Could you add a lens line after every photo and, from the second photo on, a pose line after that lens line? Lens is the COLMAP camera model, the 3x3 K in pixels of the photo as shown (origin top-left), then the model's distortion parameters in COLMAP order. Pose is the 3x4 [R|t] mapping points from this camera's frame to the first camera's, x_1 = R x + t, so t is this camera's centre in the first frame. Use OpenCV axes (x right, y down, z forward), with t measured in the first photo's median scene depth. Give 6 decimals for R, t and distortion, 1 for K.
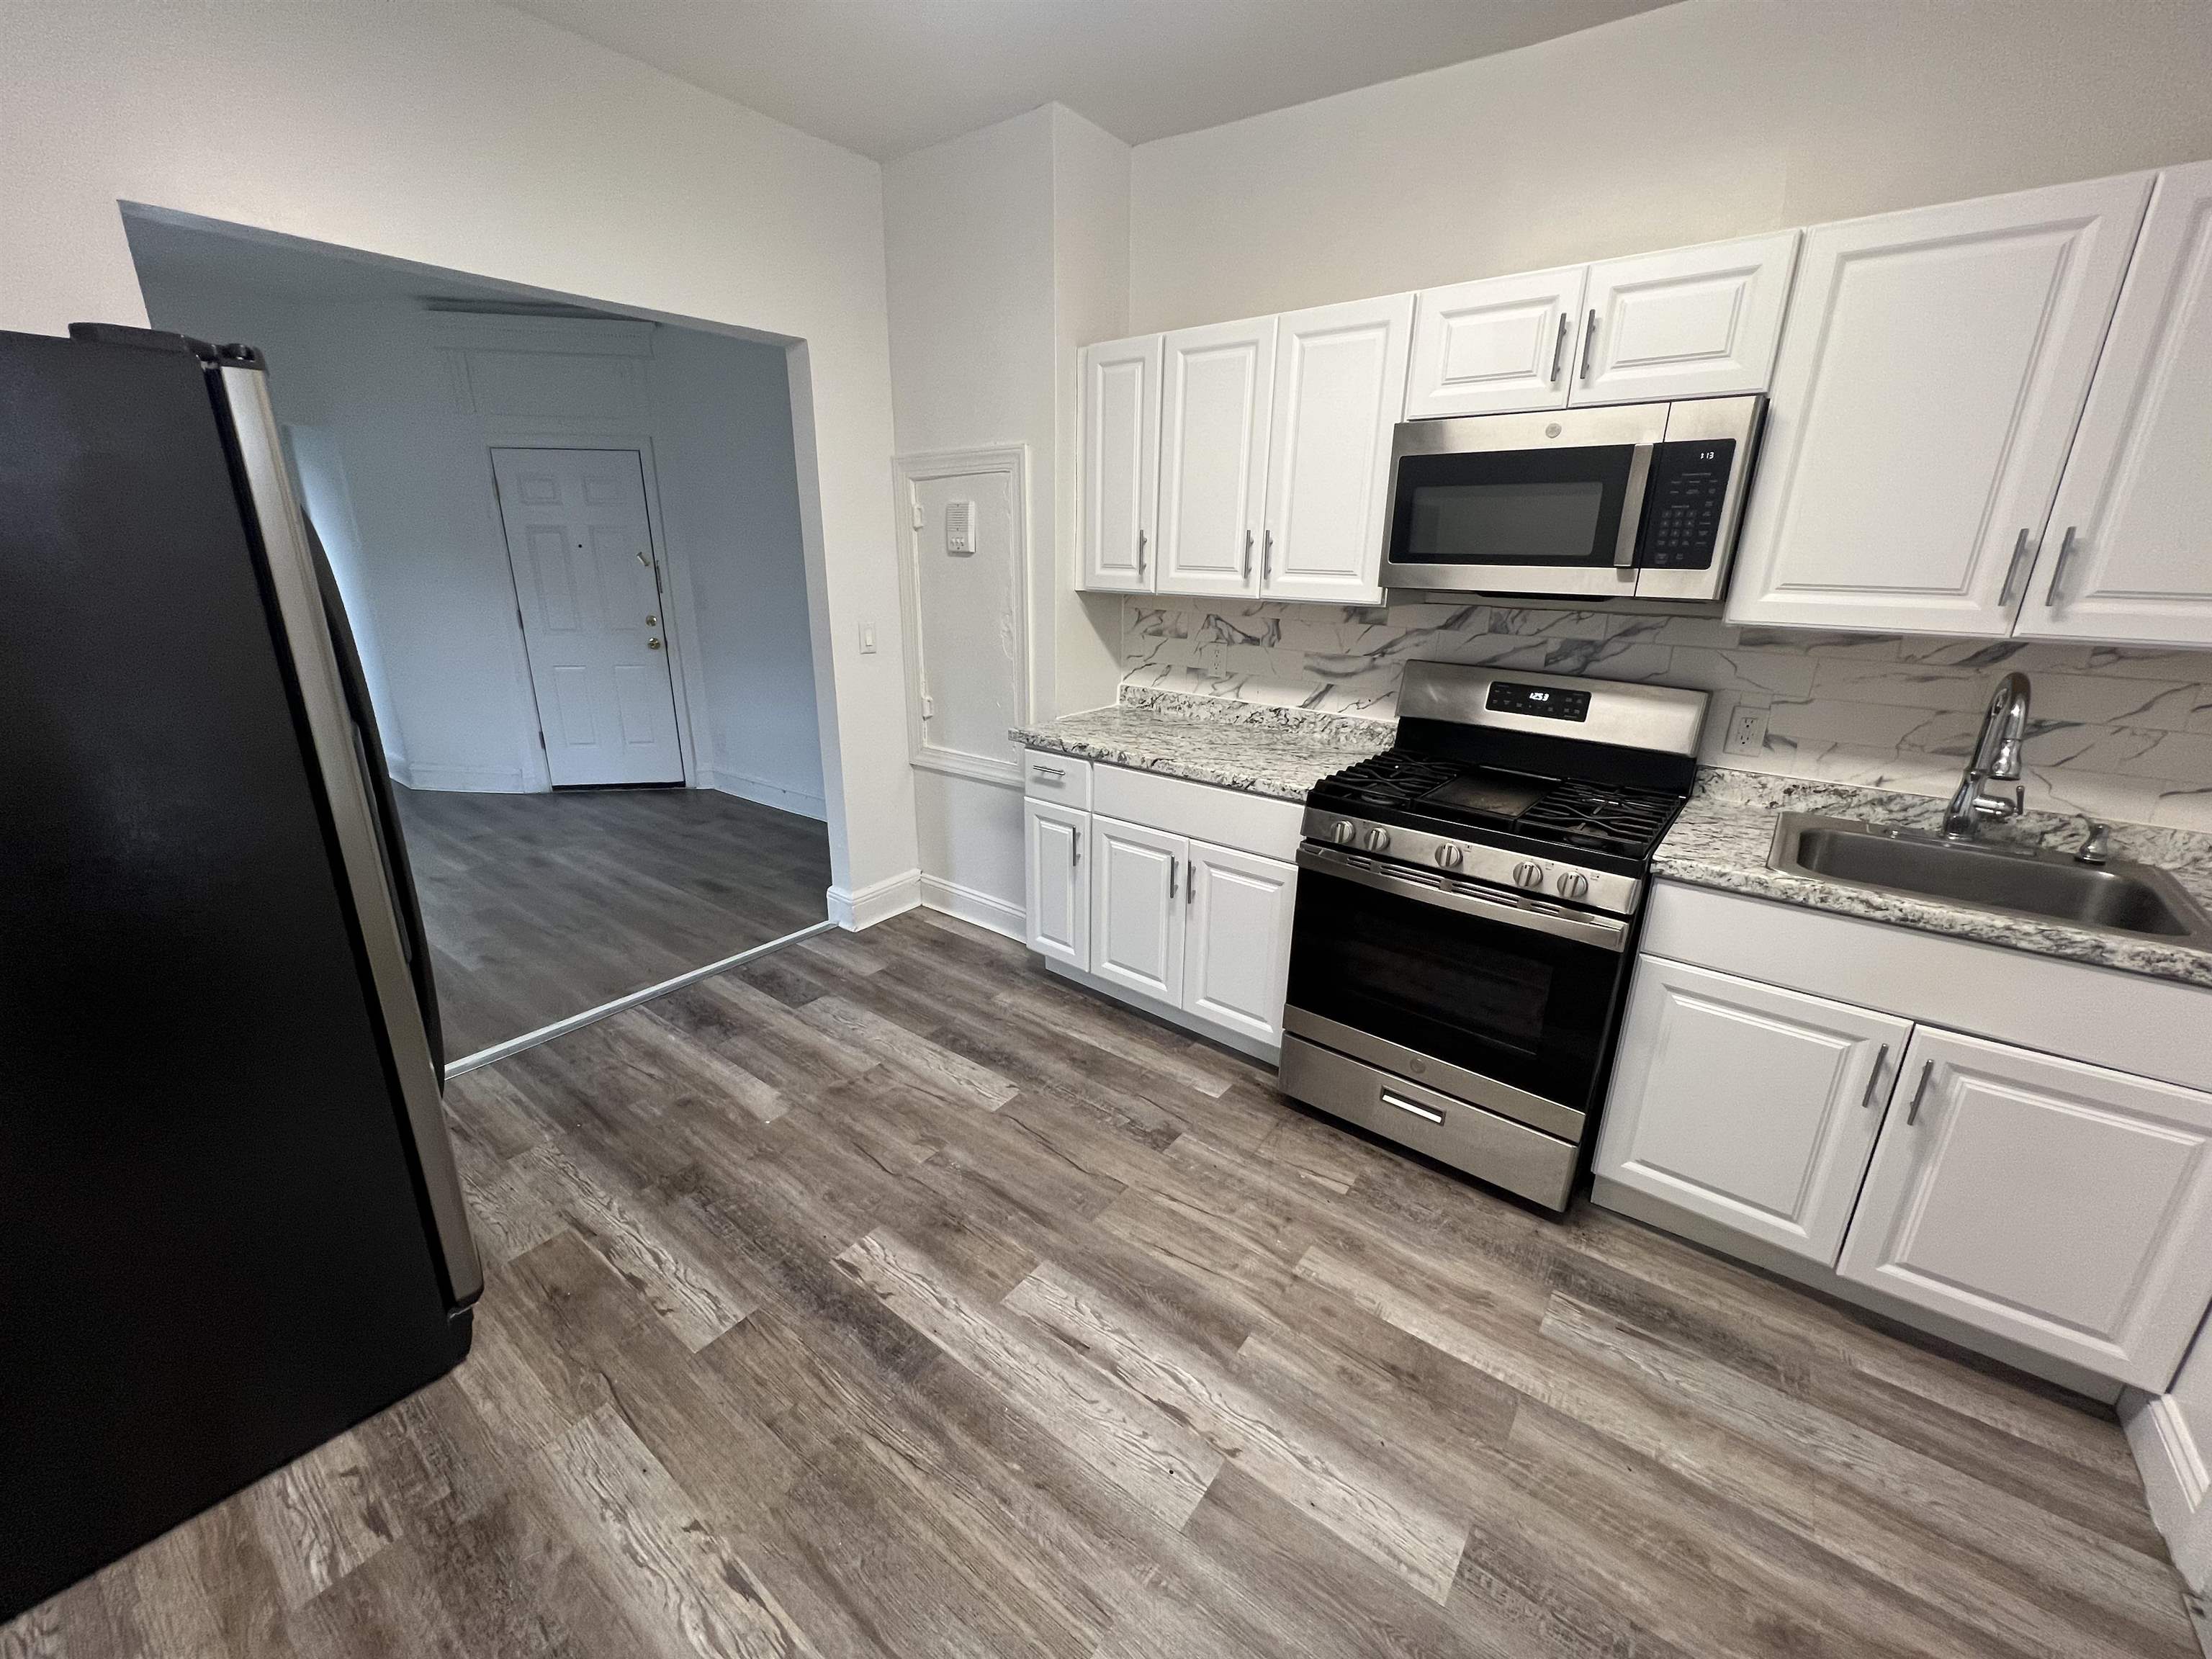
lens RADIAL K [[879.9, 0, 1096.4], [0, 879.9, 824.1], [0, 0, 1]] dist [-0.001868, 0.000380]
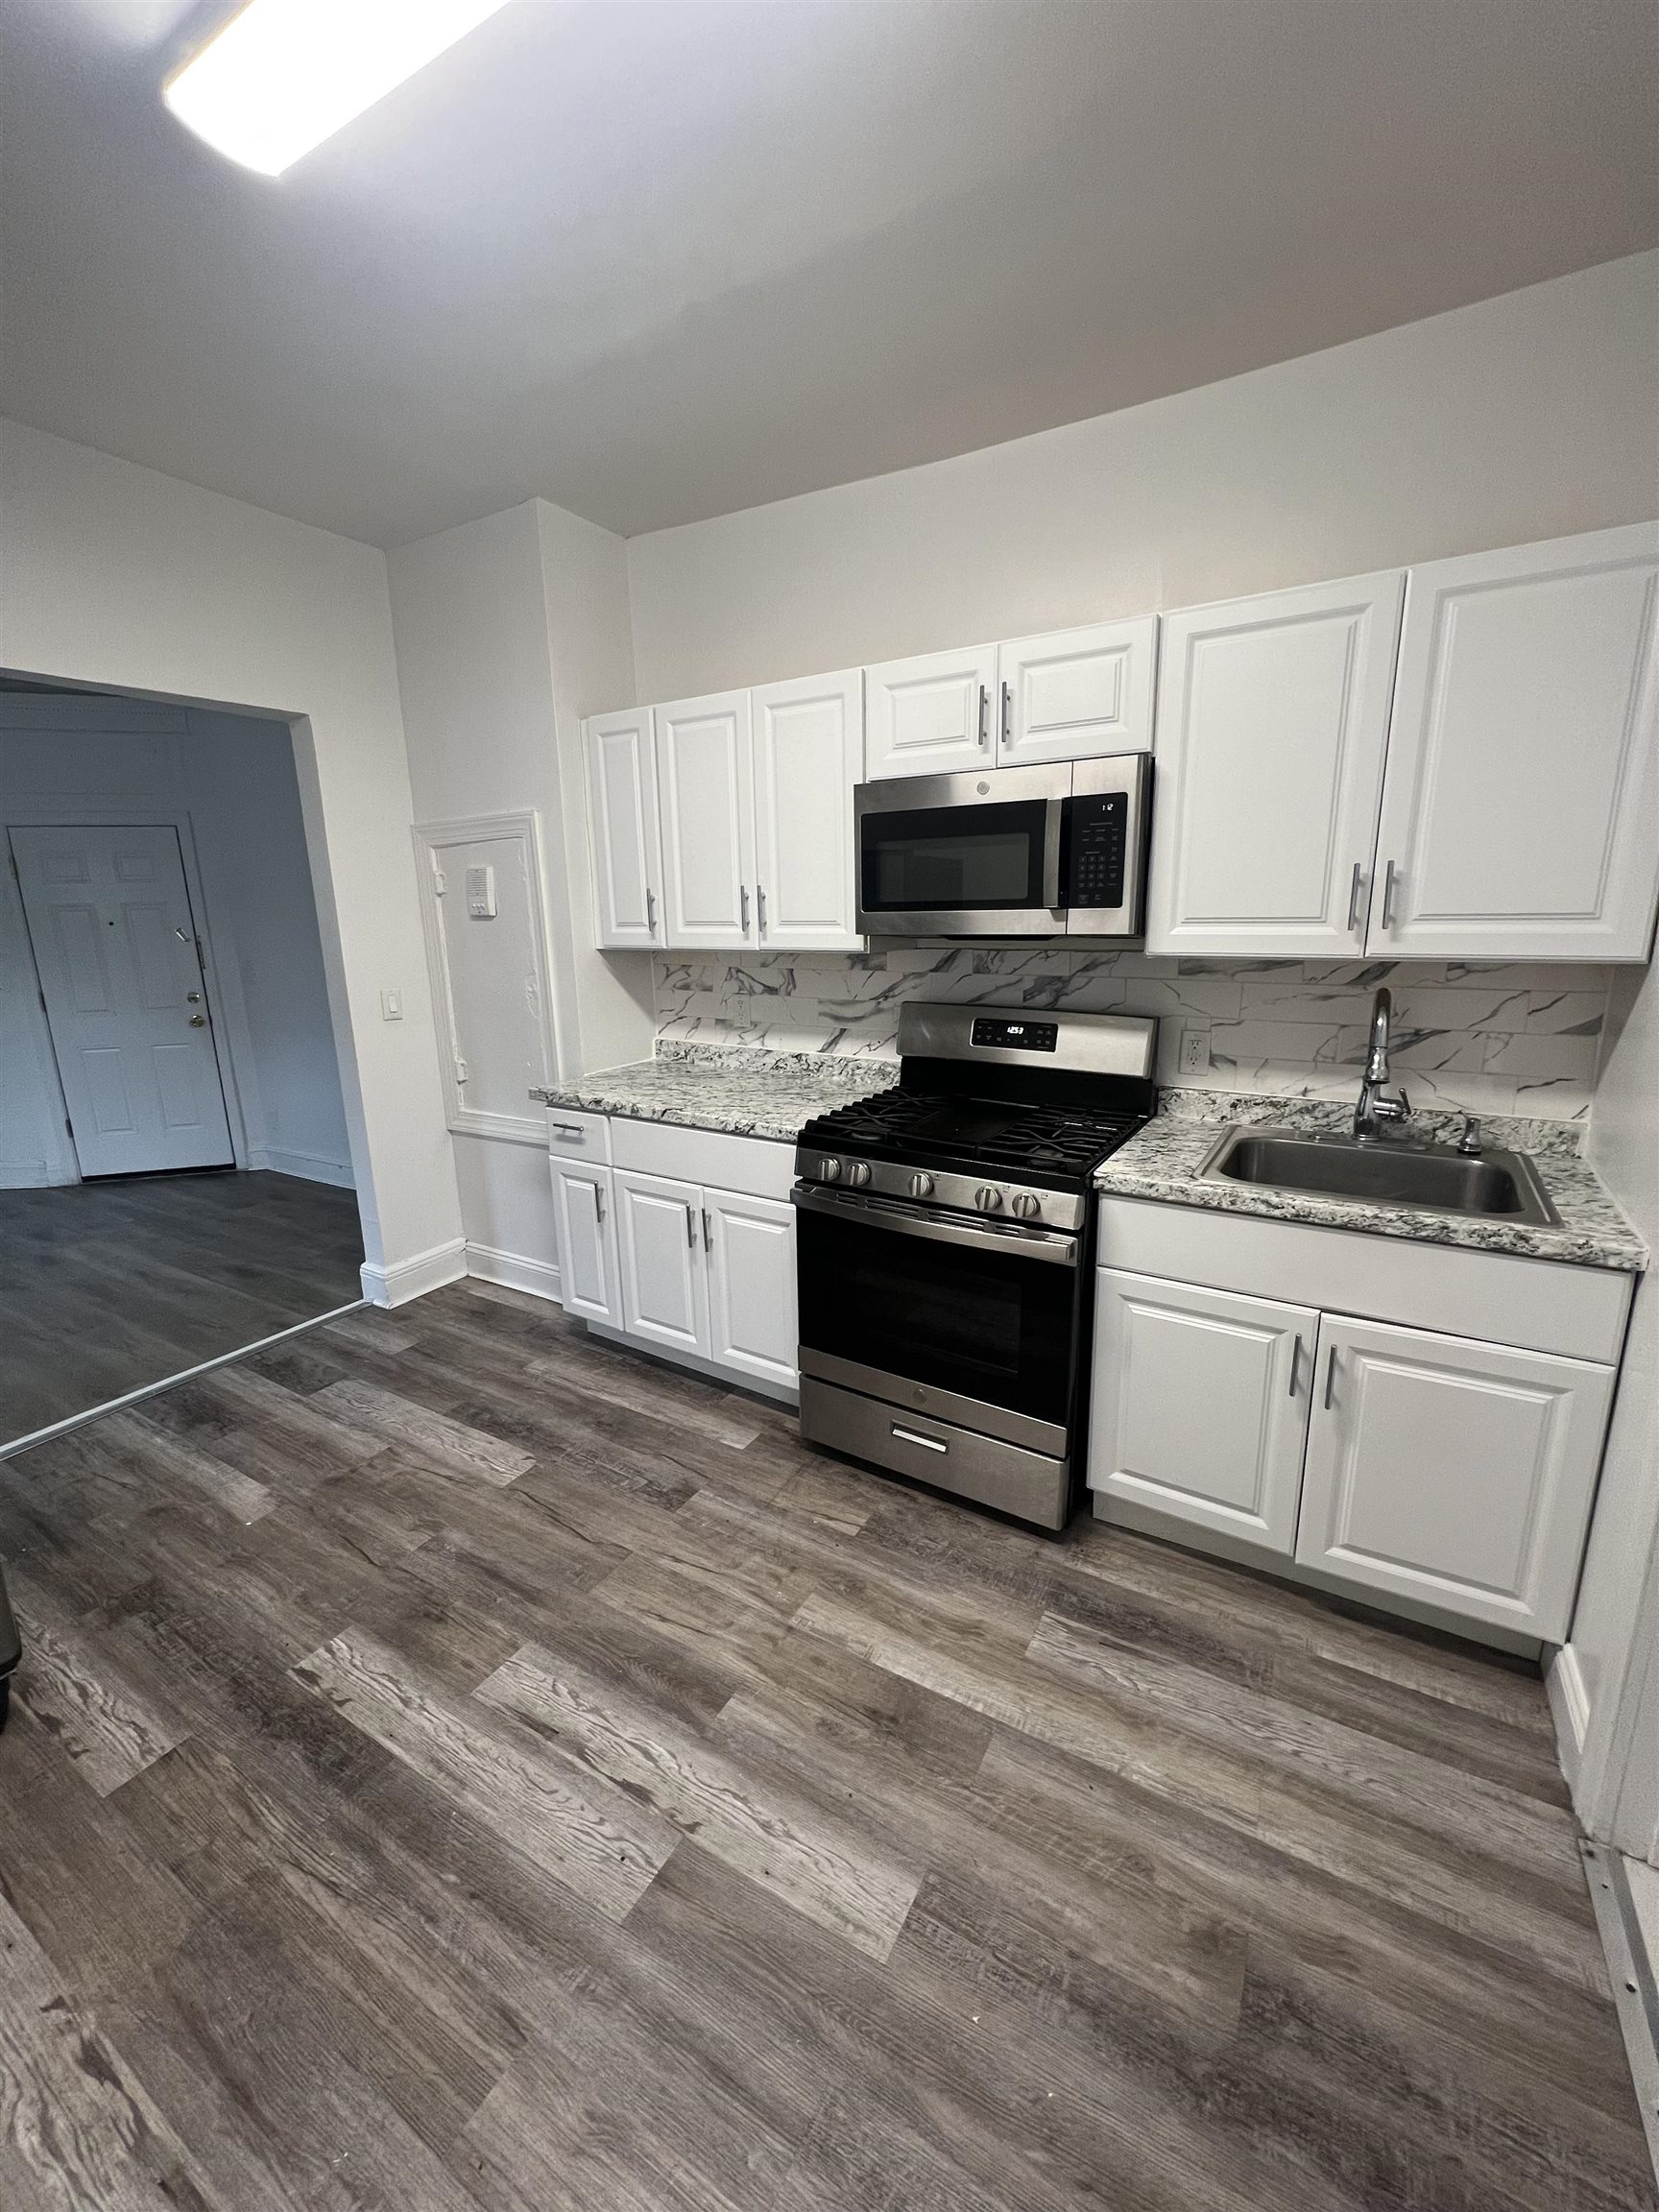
lens RADIAL K [[879.9, 0, 827.1], [0, 879.9, 1099.8], [0, 0, 1]] dist [-0.001868, 0.000380]
pose [[0.992527, -0.055298, 0.108781, 0.181669], [0.064810, 0.994190, -0.085943, 0.017321], [-0.103396, 0.092351, 0.990344, -0.022991]]
